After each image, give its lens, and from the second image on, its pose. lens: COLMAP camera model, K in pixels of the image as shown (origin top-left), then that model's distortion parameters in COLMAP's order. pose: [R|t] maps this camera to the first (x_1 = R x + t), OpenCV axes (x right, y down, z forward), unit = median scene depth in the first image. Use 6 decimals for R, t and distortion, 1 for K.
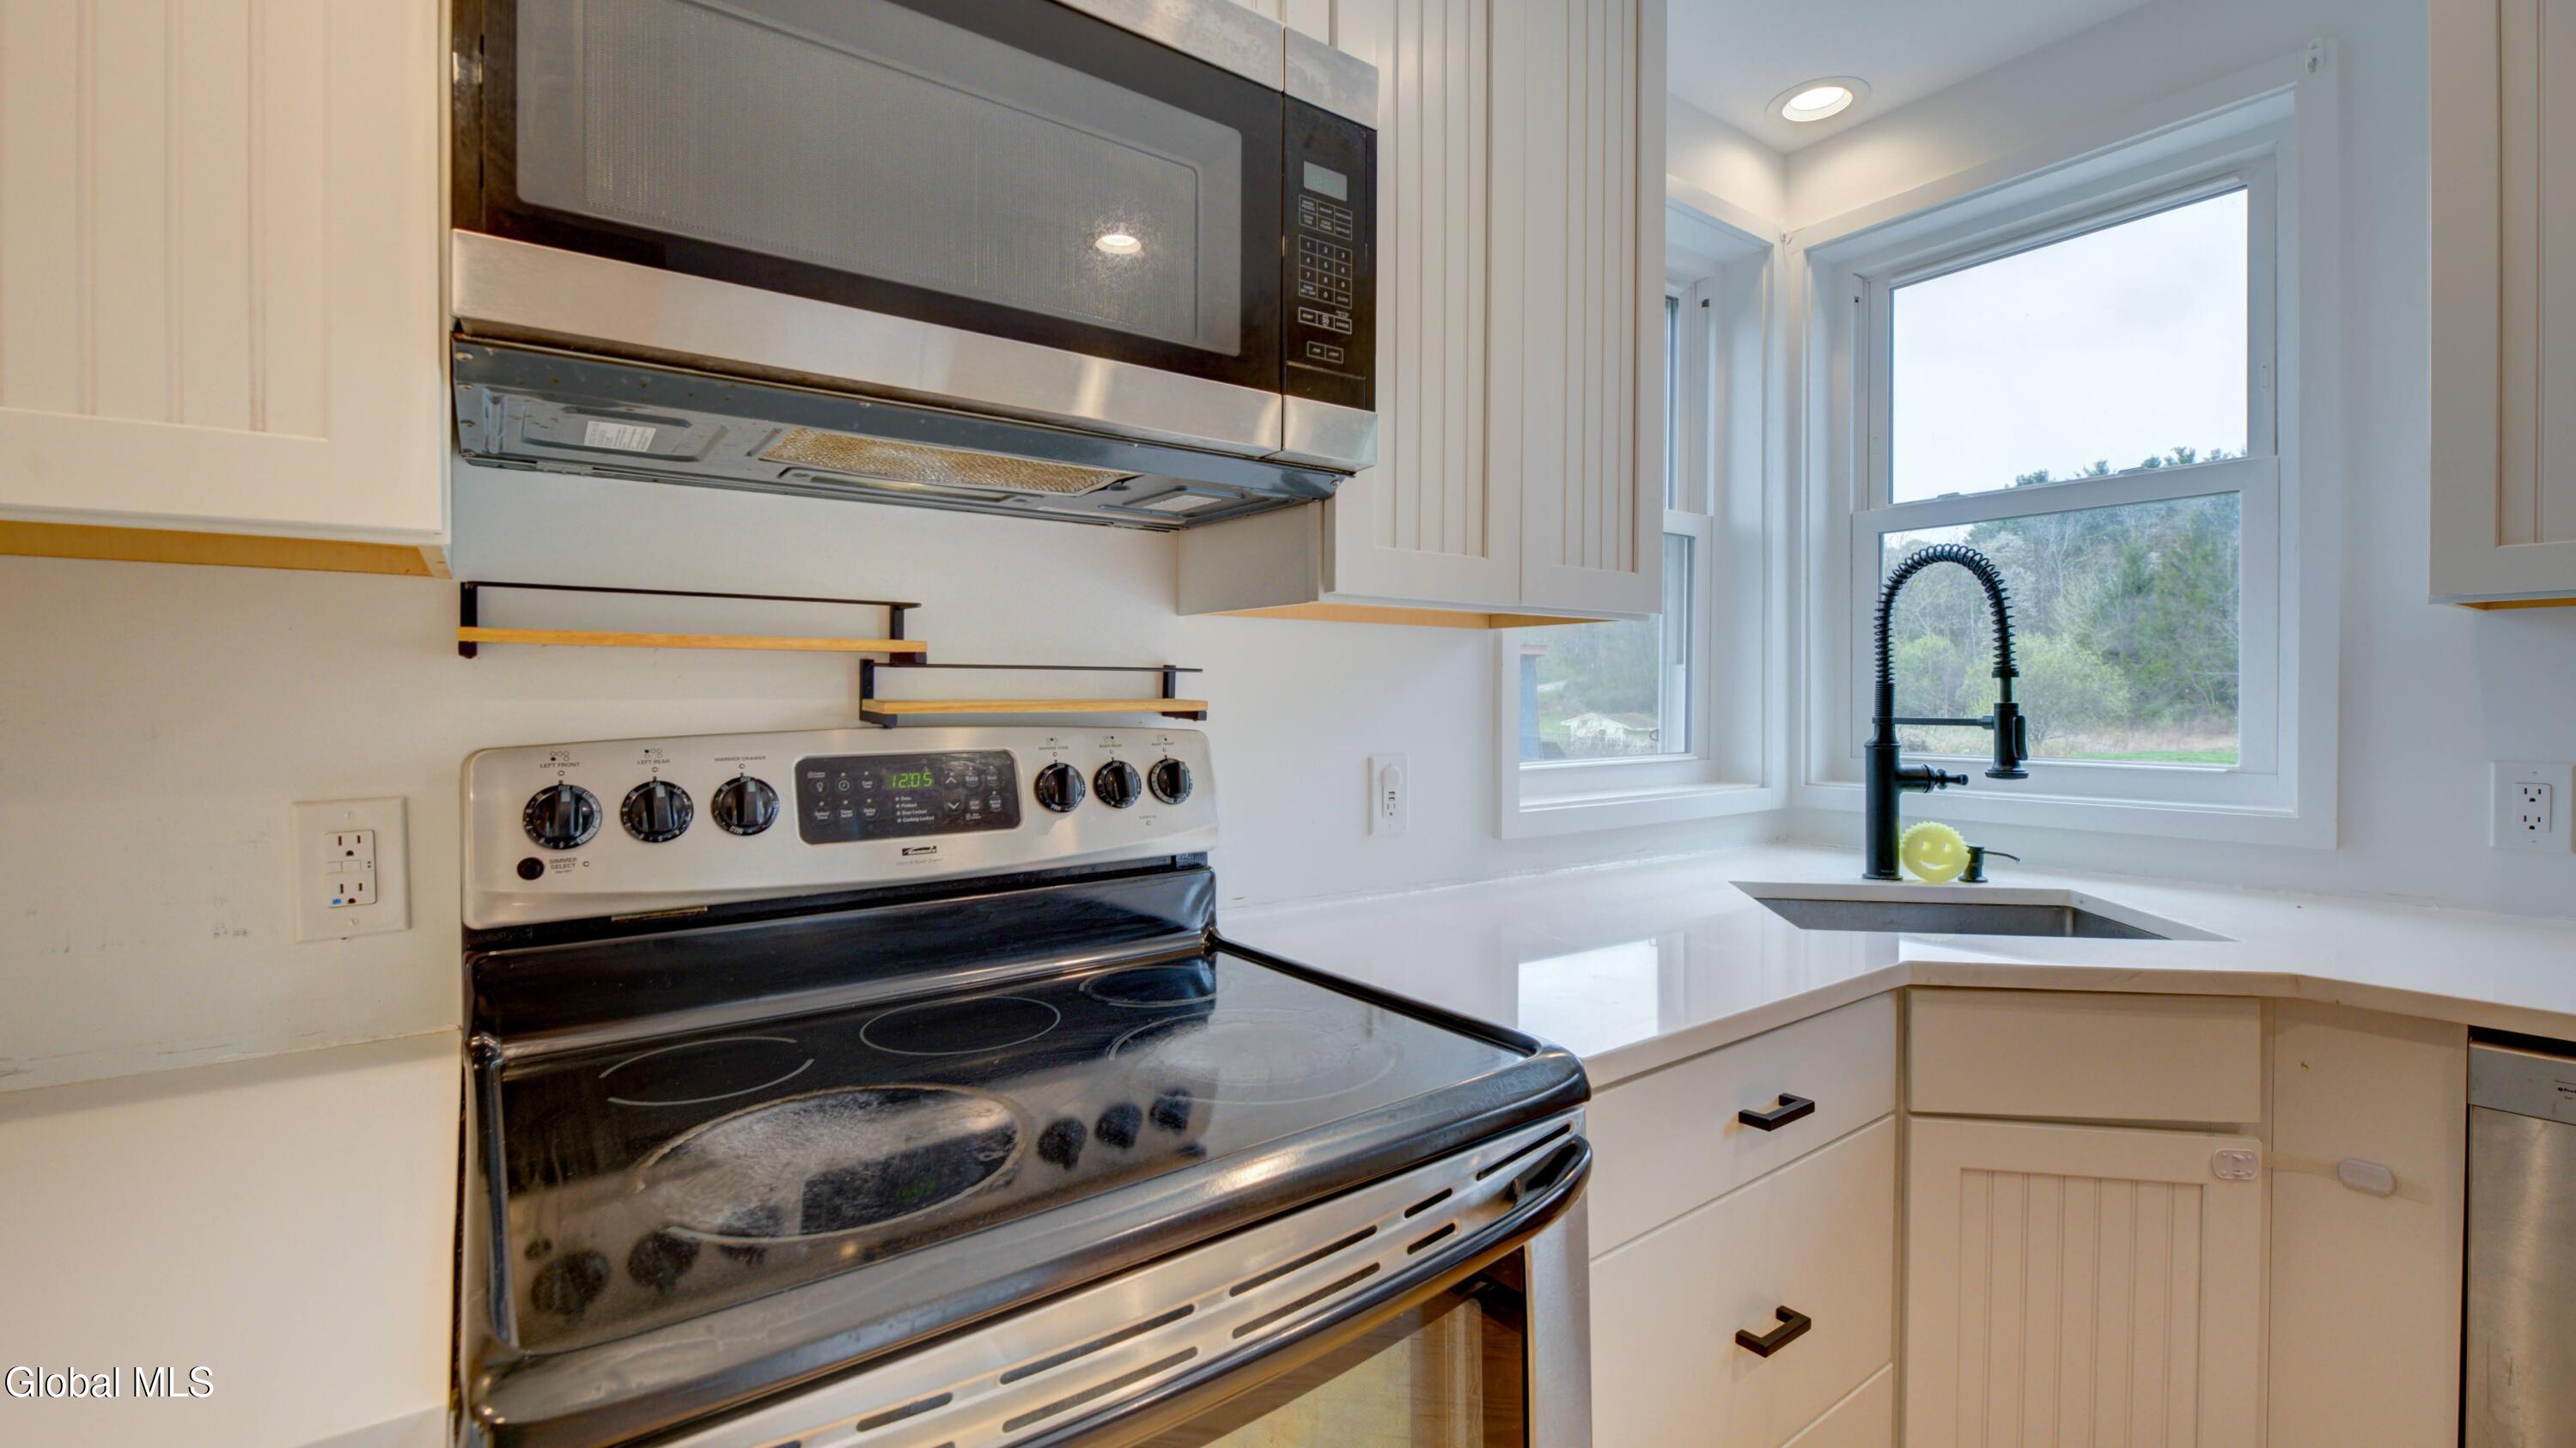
lens RADIAL K [[1075.7, 0, 1256.6], [0, 1075.7, 693.7], [0, 0, 1]] dist [-0.001739, -0.000492]
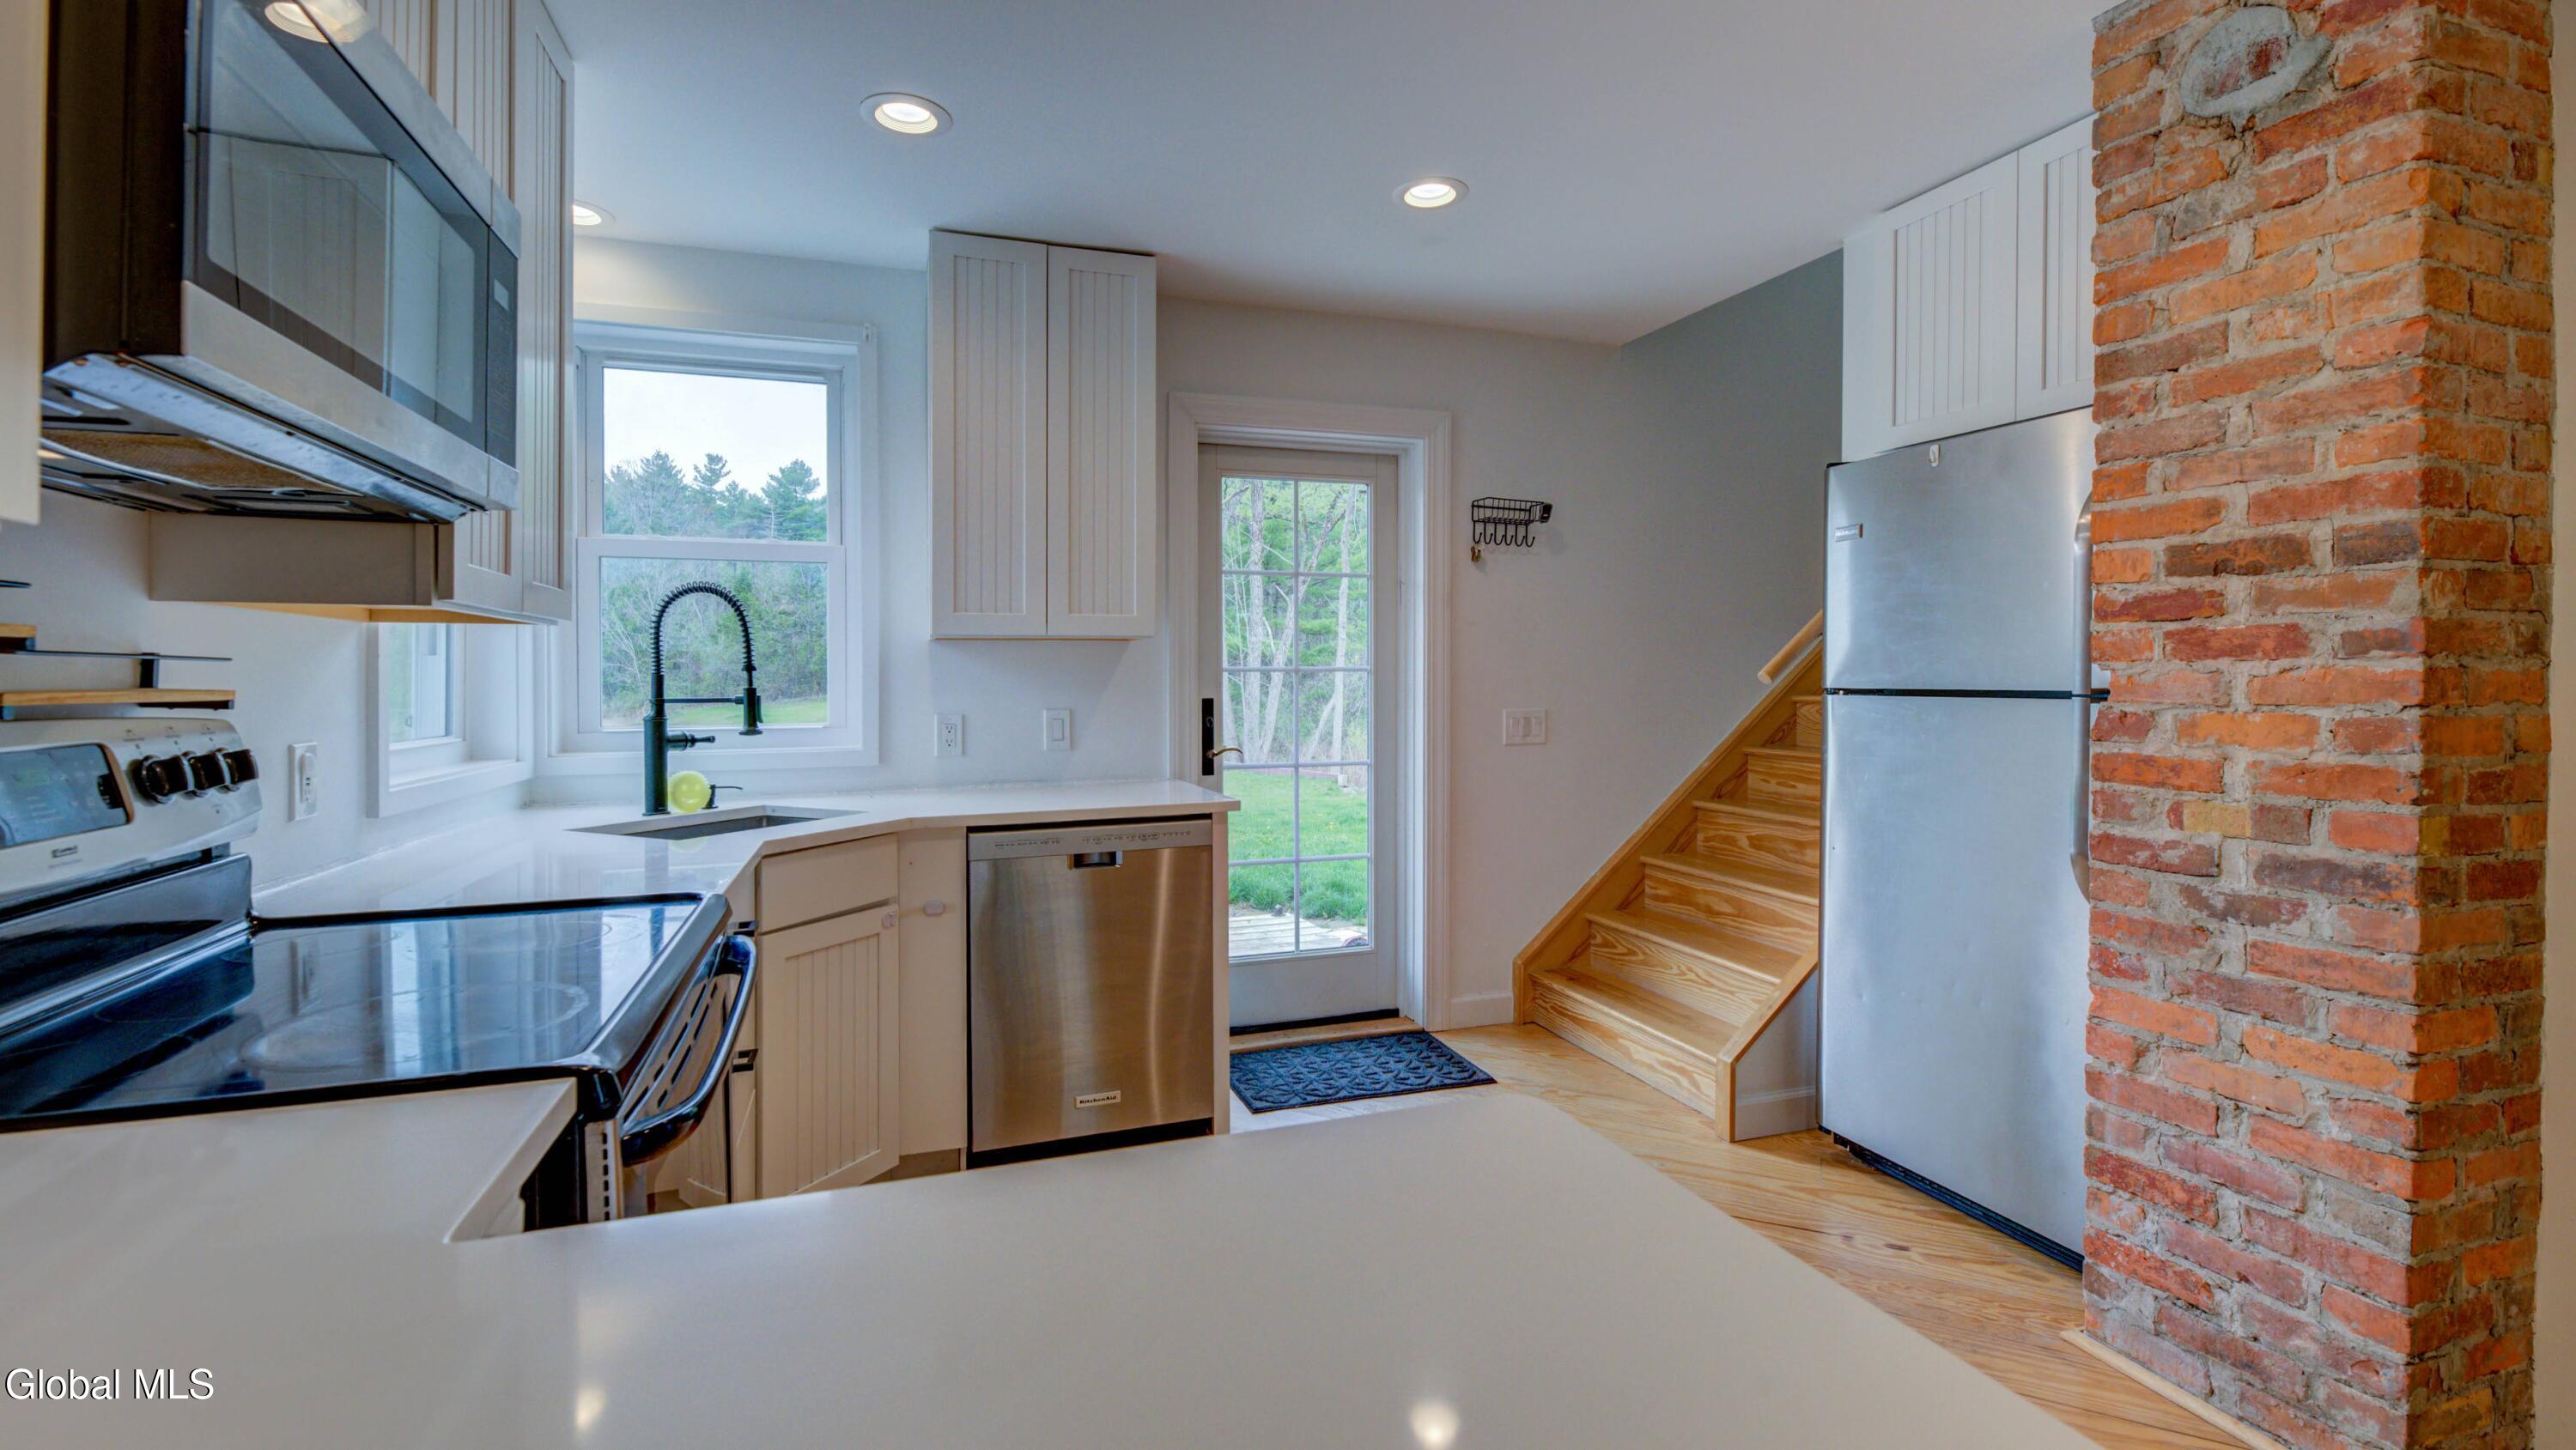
lens RADIAL K [[1075.7, 0, 1283.2], [0, 1075.7, 698.7], [0, 0, 1]] dist [-0.001739, -0.000492]
pose [[0.266717, -0.017071, 0.963624, -0.615192], [0.002862, 0.999853, 0.016921, 0.000501], [-0.963771, -0.001755, 0.266726, -0.177130]]
